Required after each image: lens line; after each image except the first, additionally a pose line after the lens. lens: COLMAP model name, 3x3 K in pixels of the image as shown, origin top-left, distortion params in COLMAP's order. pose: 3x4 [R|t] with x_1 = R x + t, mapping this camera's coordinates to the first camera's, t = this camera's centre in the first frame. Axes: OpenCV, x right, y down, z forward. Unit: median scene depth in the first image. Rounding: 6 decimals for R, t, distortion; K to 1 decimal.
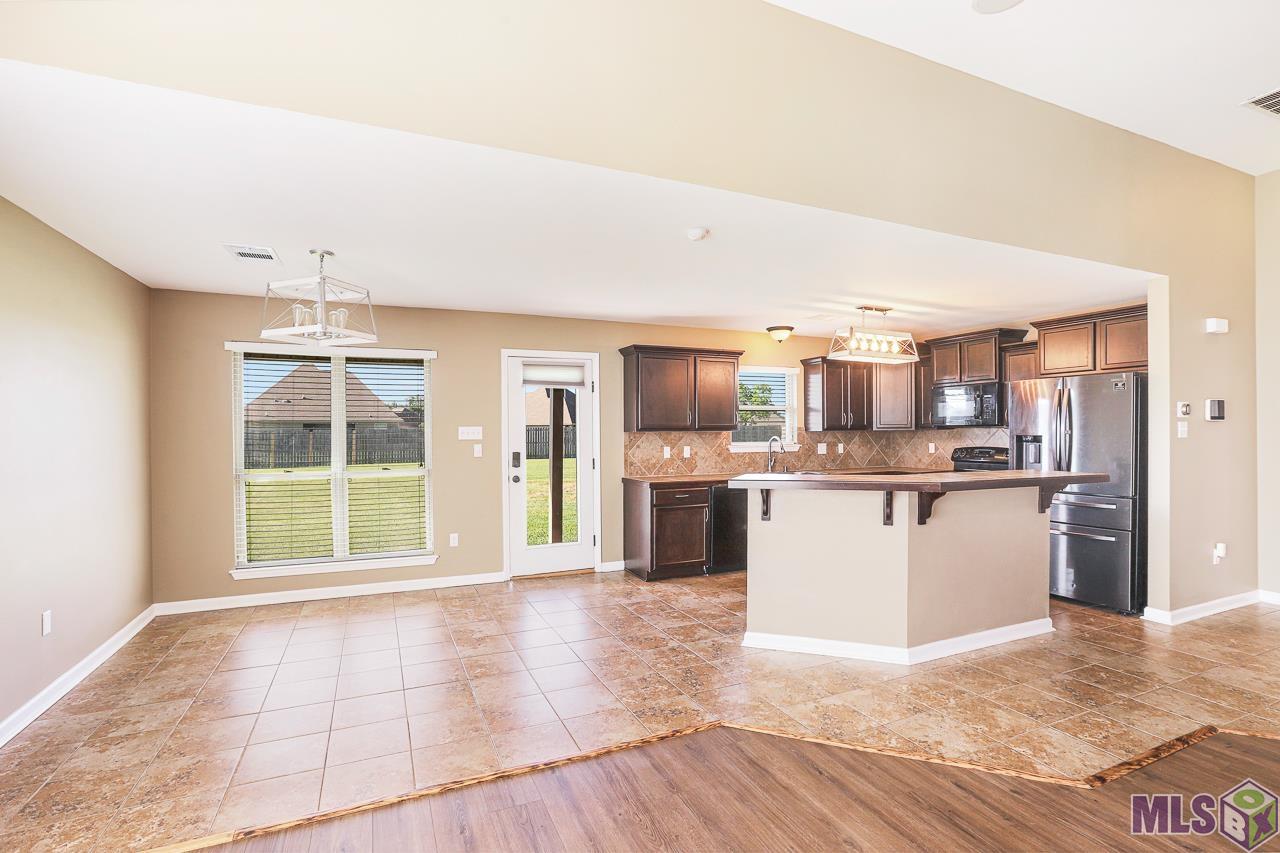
lens RADIAL K [[595.5, 0, 638.2], [0, 595.5, 433.0], [0, 0, 1]] dist [-0.067955, 0.040286]
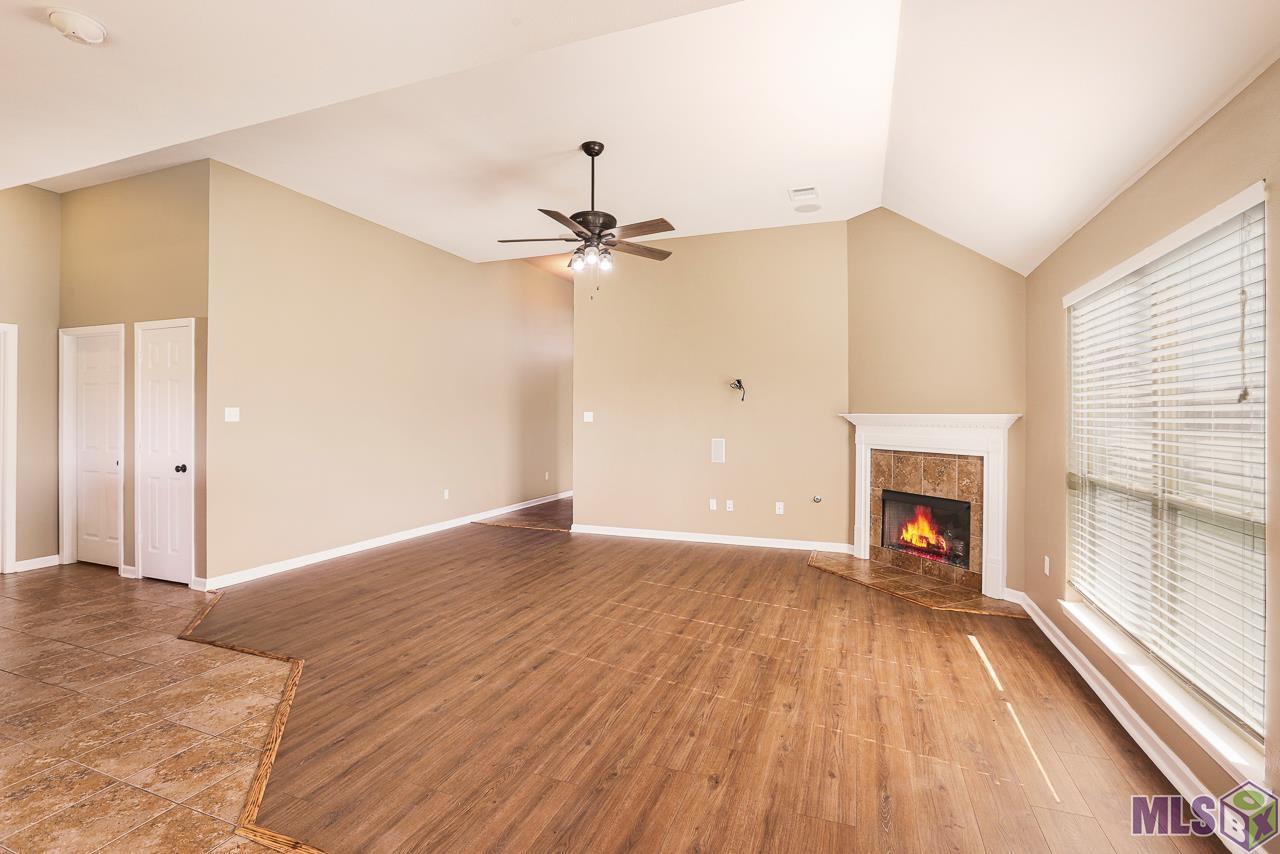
lens RADIAL K [[585.2, 0, 640.0], [0, 585.2, 427.0], [0, 0, 1]] dist [-0.033994, 0.013689]
pose [[-0.710722, -0.006661, 0.703442, -0.340411], [0.001573, 0.999938, 0.011058, 0.004335], [-0.703471, 0.008966, -0.710667, 0.581069]]
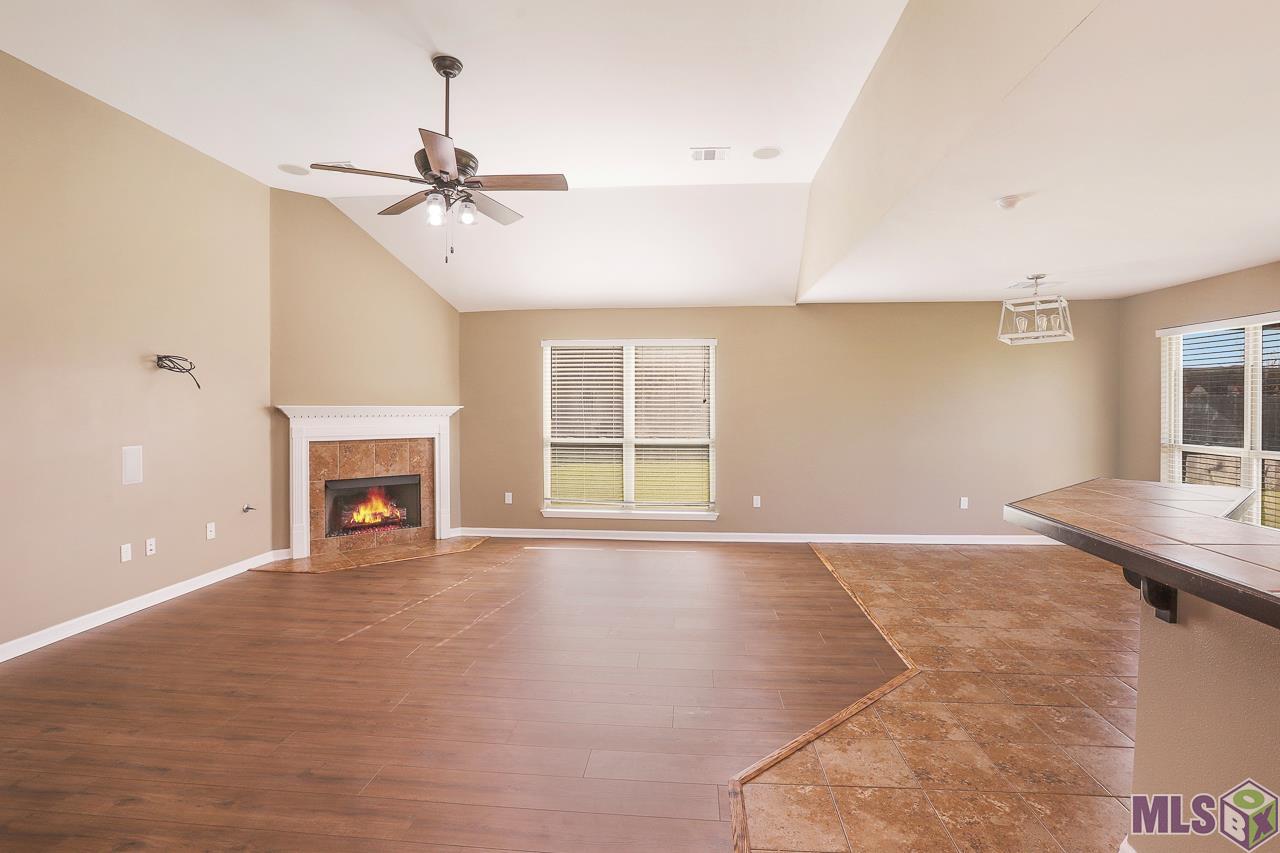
lens RADIAL K [[600.6, 0, 636.0], [0, 600.6, 417.5], [0, 0, 1]] dist [-0.036249, 0.013909]
pose [[-0.486353, 0.023121, -0.873456, 0.699577], [0.001863, 0.999675, 0.025425, -0.010731], [0.873760, 0.010738, -0.486238, 0.545477]]
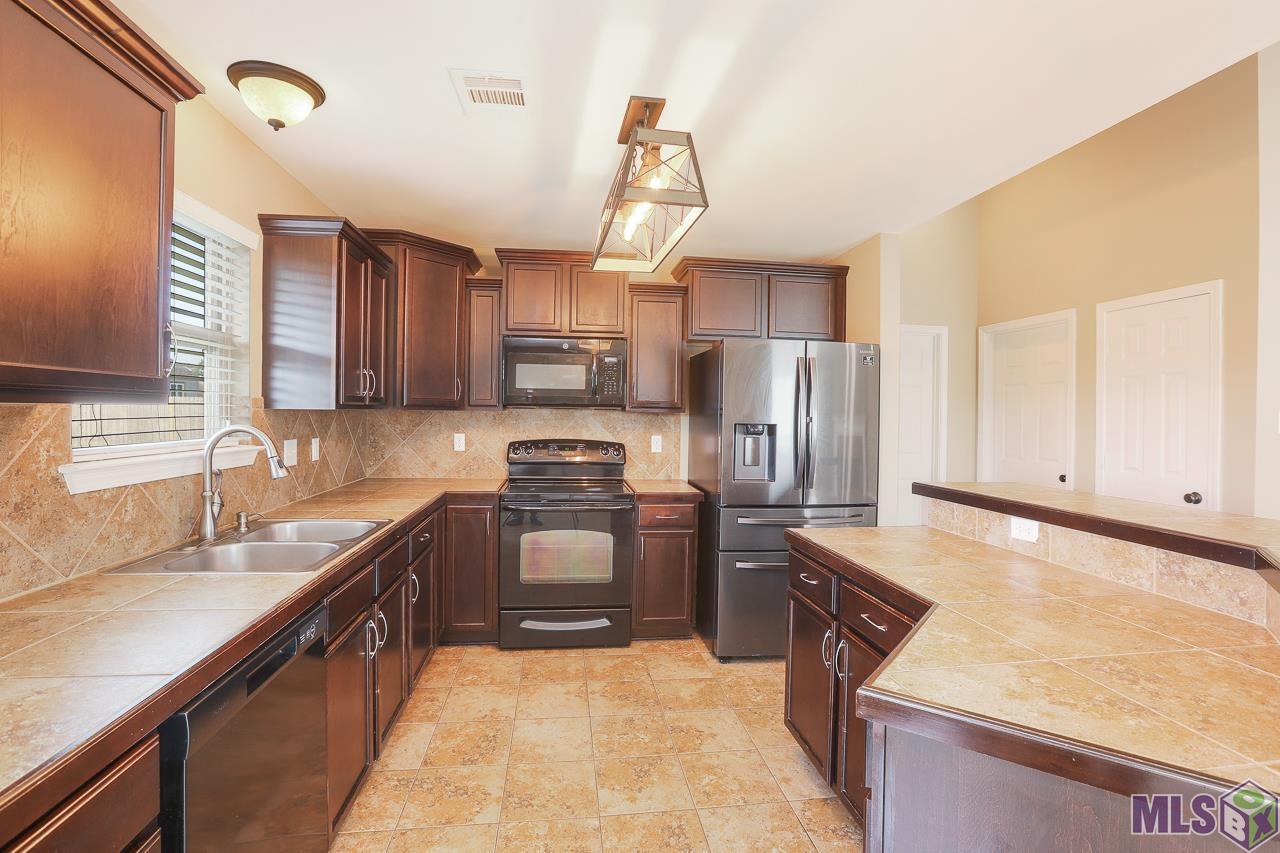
lens RADIAL K [[600.6, 0, 636.0], [0, 600.6, 417.5], [0, 0, 1]] dist [-0.036249, 0.013909]
pose [[0.280376, 0.003406, 0.959884, -0.010784], [-0.014388, 0.999896, 0.000655, -0.001608], [-0.959782, -0.013995, 0.280396, 0.837862]]
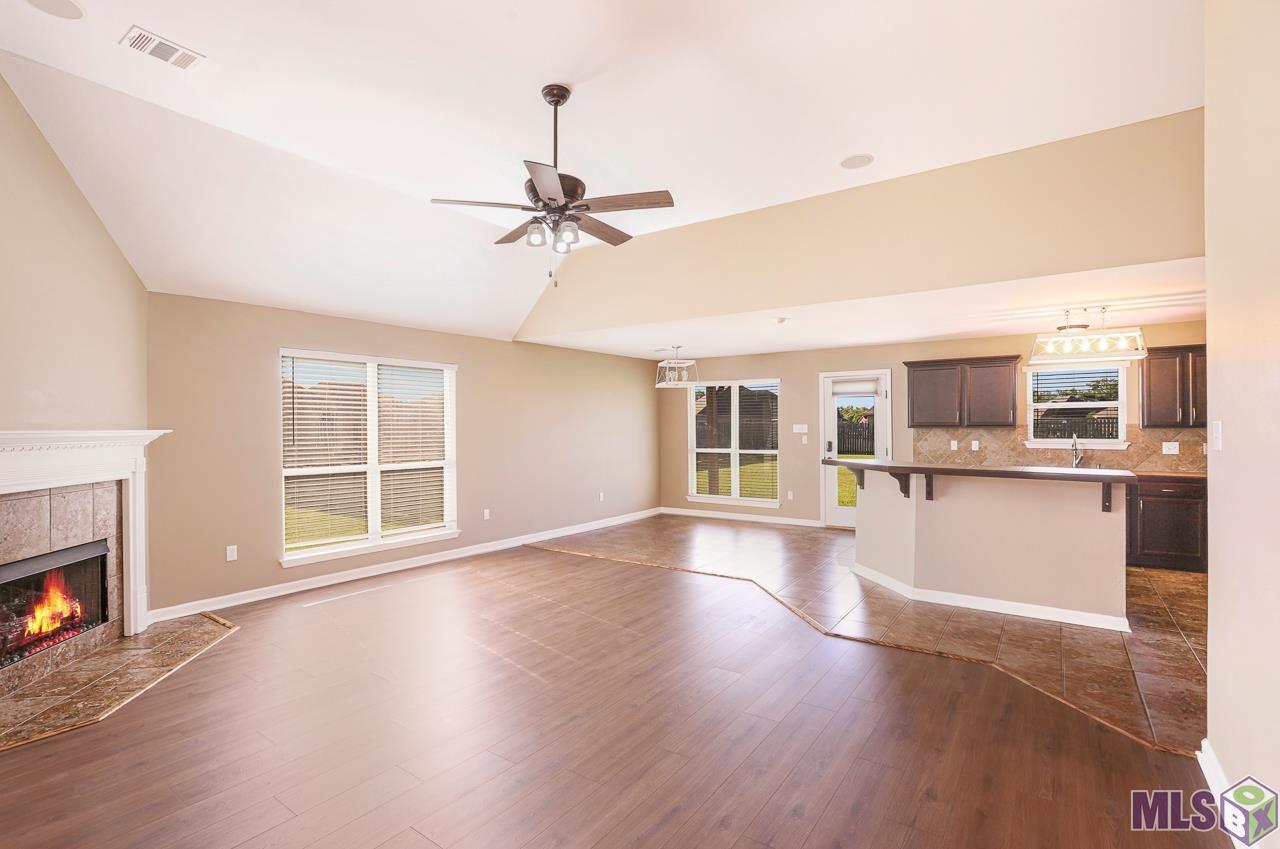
lens RADIAL K [[595.5, 0, 638.2], [0, 595.5, 431.0], [0, 0, 1]] dist [-0.067955, 0.040286]
pose [[0.508975, 0.011100, -0.860710, 0.828258], [-0.000236, 0.999919, 0.012755, -0.012732], [0.860781, -0.006289, 0.508936, -0.167393]]
